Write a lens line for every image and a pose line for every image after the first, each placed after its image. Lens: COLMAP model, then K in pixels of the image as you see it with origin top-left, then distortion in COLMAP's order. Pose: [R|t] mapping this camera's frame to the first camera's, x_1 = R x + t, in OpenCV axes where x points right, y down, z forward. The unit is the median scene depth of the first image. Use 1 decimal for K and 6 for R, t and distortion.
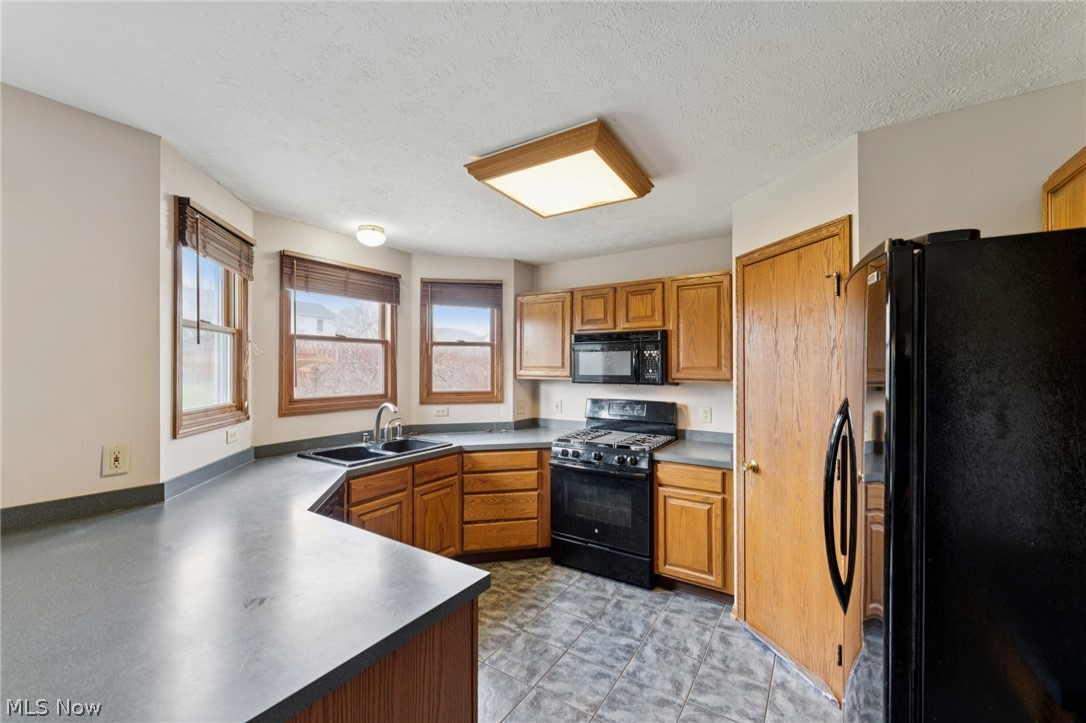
lens RADIAL K [[431.0, 0, 546.4], [0, 431.0, 362.9], [0, 0, 1]] dist [0.000016, 0.000013]
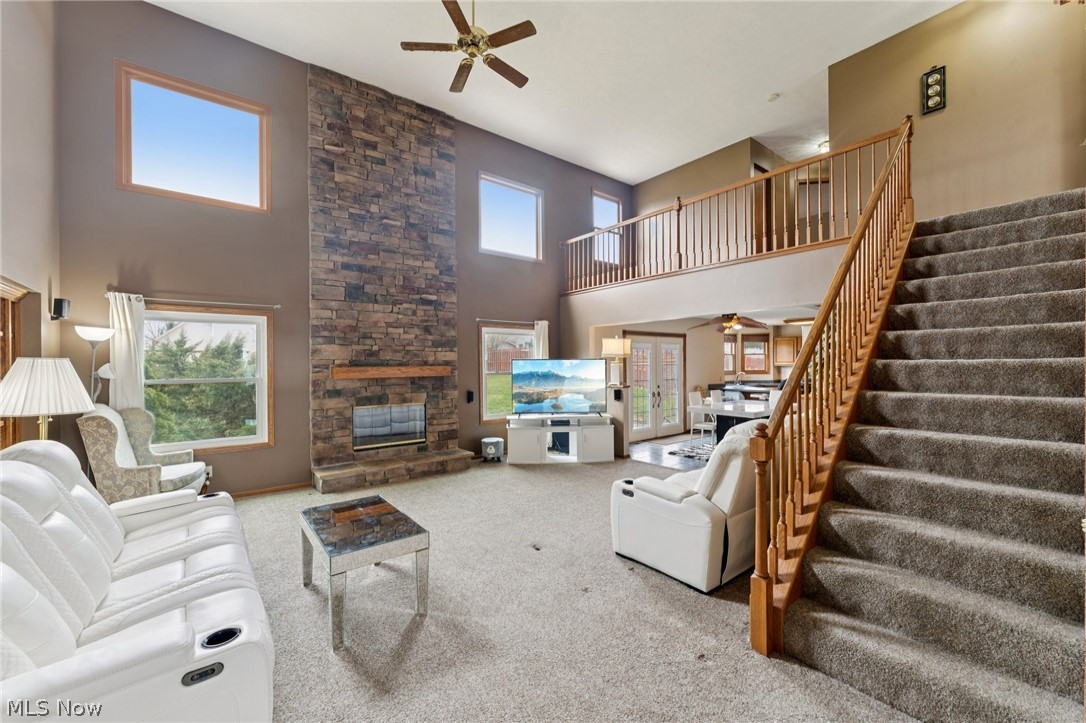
lens RADIAL K [[434.4, 0, 542.3], [0, 434.4, 360.7], [0, 0, 1]] dist [-0.000224, 0.000103]
pose [[0.944949, -0.010633, -0.327044, -0.724206], [0.013461, 0.999889, 0.006387, -0.047509], [0.326940, -0.010438, 0.944987, -2.857498]]
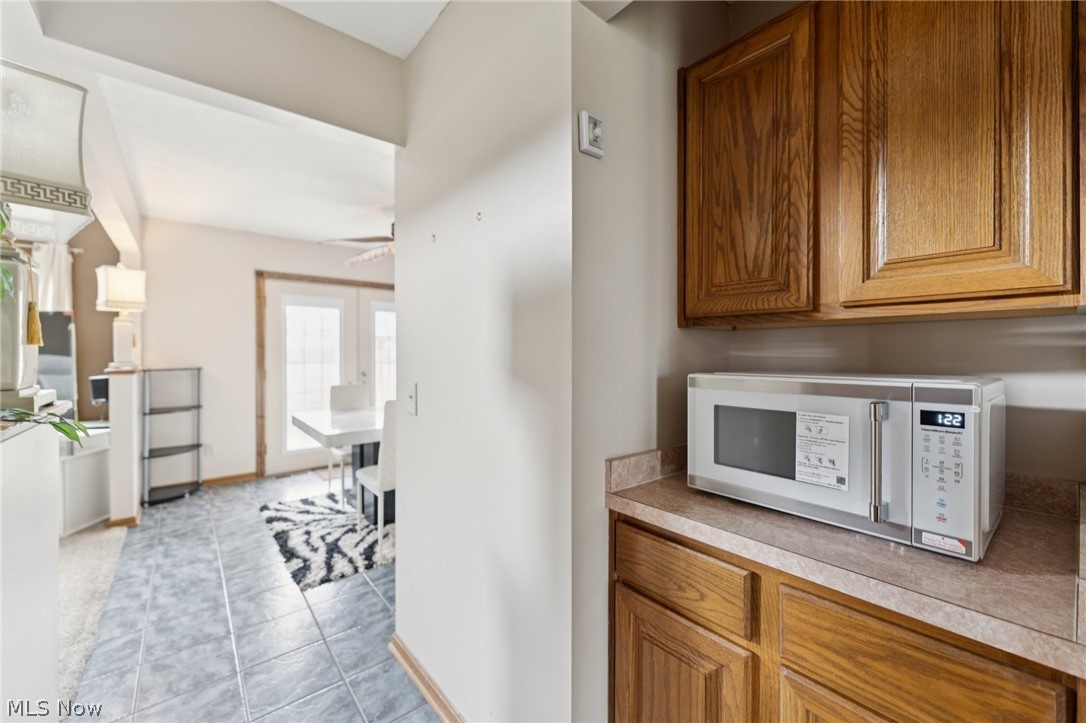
lens RADIAL K [[434.2, 0, 541.8], [0, 434.2, 353.7], [0, 0, 1]] dist [-0.001012, -0.000084]
pose [[0.952442, -0.000411, -0.304720, 0.174655], [0.005650, 0.999851, 0.016312, 0.045729], [0.304668, -0.017258, 0.952302, -1.367903]]
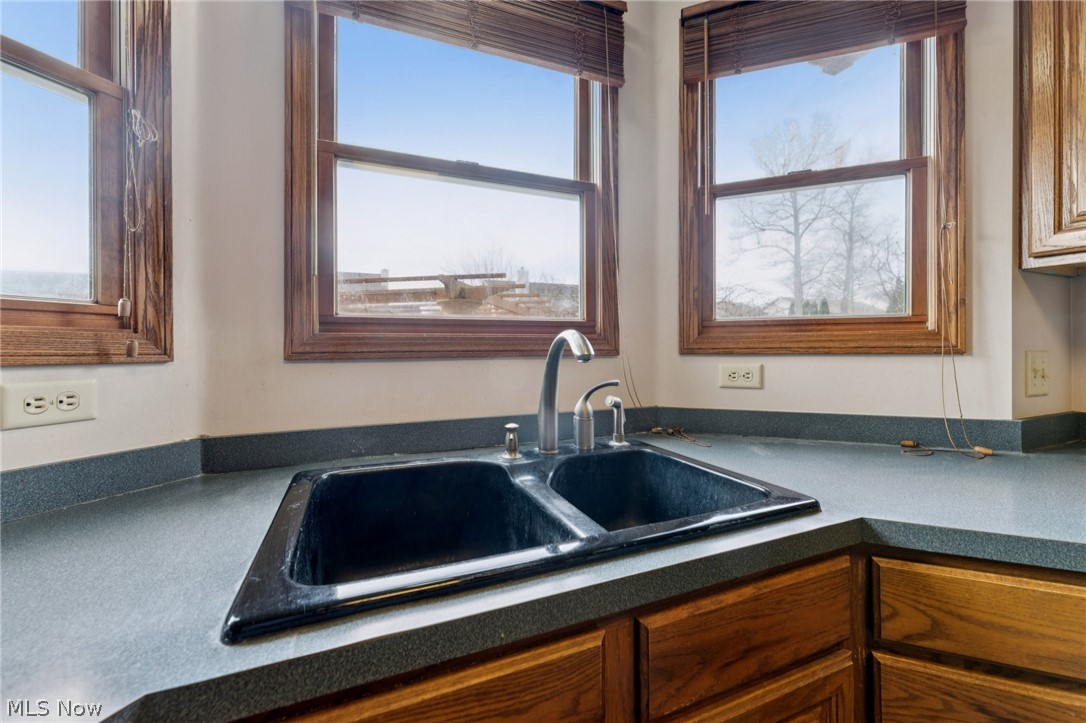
lens RADIAL K [[434.4, 0, 542.3], [0, 434.4, 360.7], [0, 0, 1]] dist [-0.000224, 0.000103]
pose [[0.822652, 0.008085, -0.568487, -0.201674], [0.012810, 0.999382, 0.032749, 0.099867], [0.568400, -0.034223, 0.822040, 0.706591]]
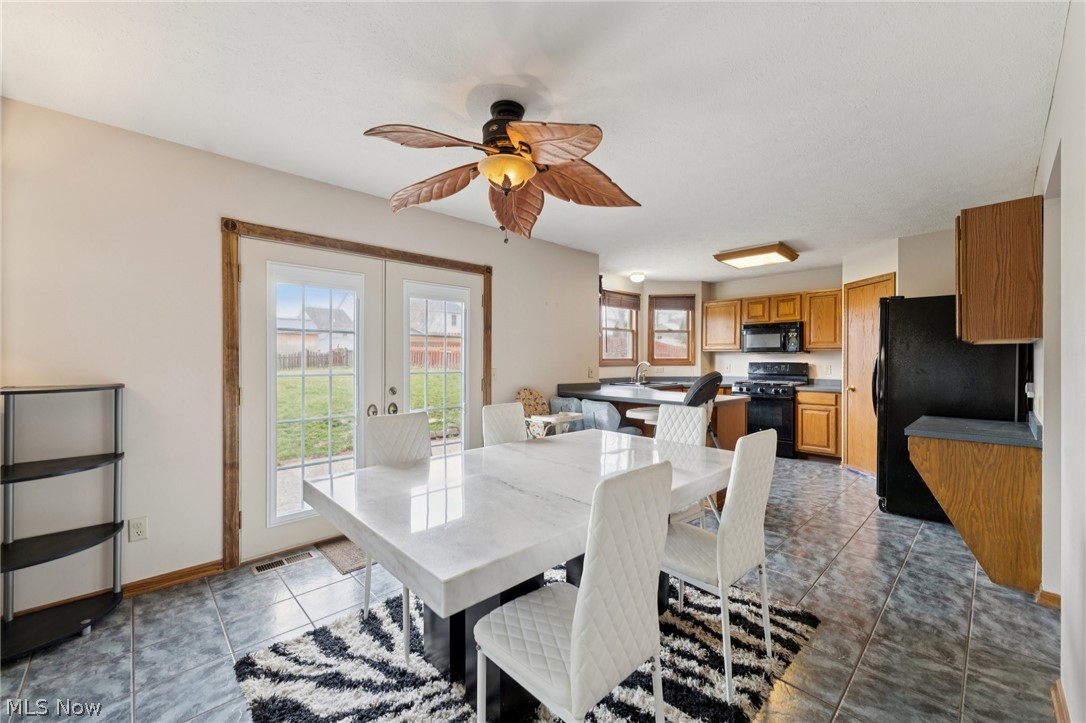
lens RADIAL K [[434.4, 0, 542.3], [0, 434.4, 360.7], [0, 0, 1]] dist [-0.000224, 0.000103]
pose [[0.970854, 0.001071, -0.239671, -0.328759], [0.002828, 0.999869, 0.015925, 0.053375], [0.239657, -0.016139, 0.970723, -0.983218]]
